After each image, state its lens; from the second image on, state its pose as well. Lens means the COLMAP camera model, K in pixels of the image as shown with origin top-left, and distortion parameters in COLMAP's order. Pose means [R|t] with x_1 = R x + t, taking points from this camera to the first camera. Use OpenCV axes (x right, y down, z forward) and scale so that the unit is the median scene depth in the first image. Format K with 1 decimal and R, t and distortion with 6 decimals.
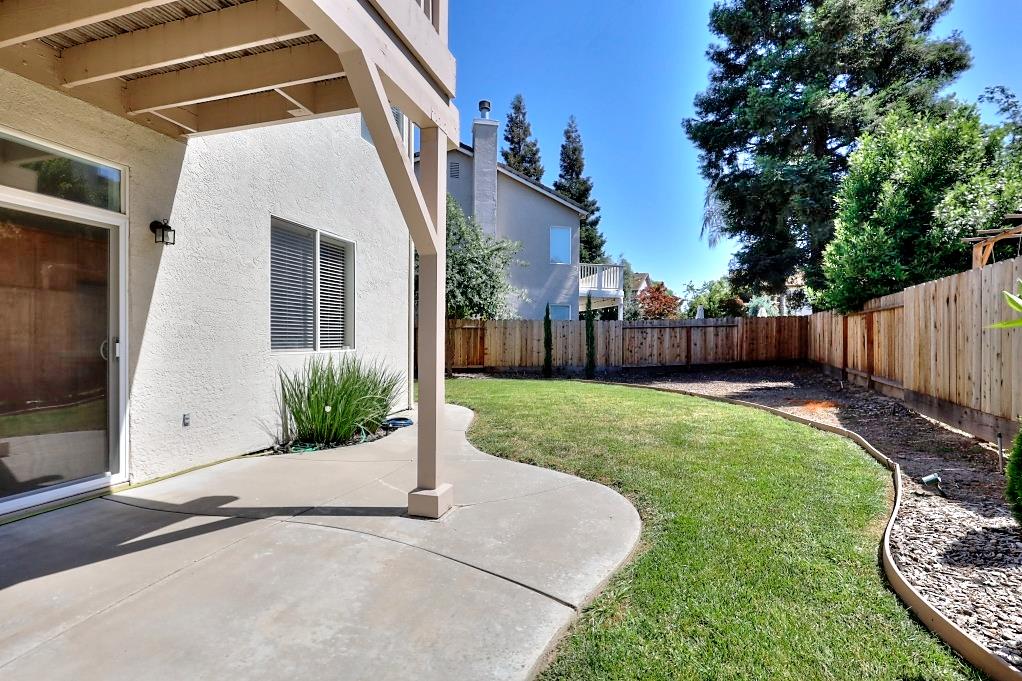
lens RADIAL K [[460.9, 0, 514.5], [0, 460.9, 338.2], [0, 0, 1]] dist [-0.003155, 0.000443]
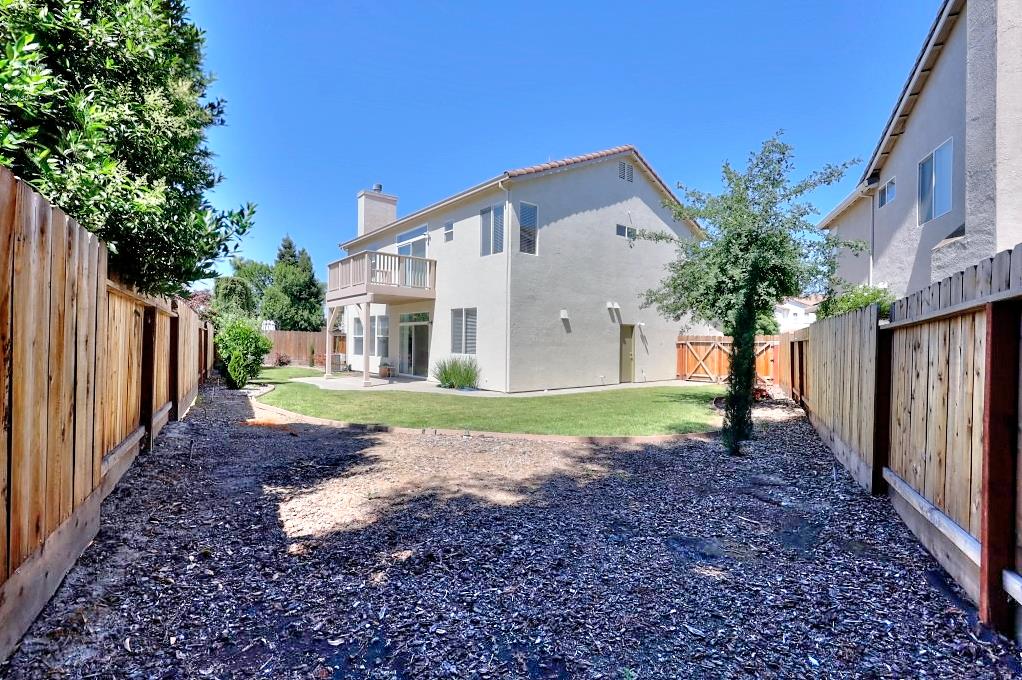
lens RADIAL K [[460.9, 0, 512.4], [0, 460.9, 343.1], [0, 0, 1]] dist [-0.003155, 0.000443]
pose [[-0.550493, -0.015083, -0.834703, 1.047432], [-0.017473, 0.999826, -0.006544, -0.014595], [0.834657, 0.010982, -0.550661, 1.753464]]
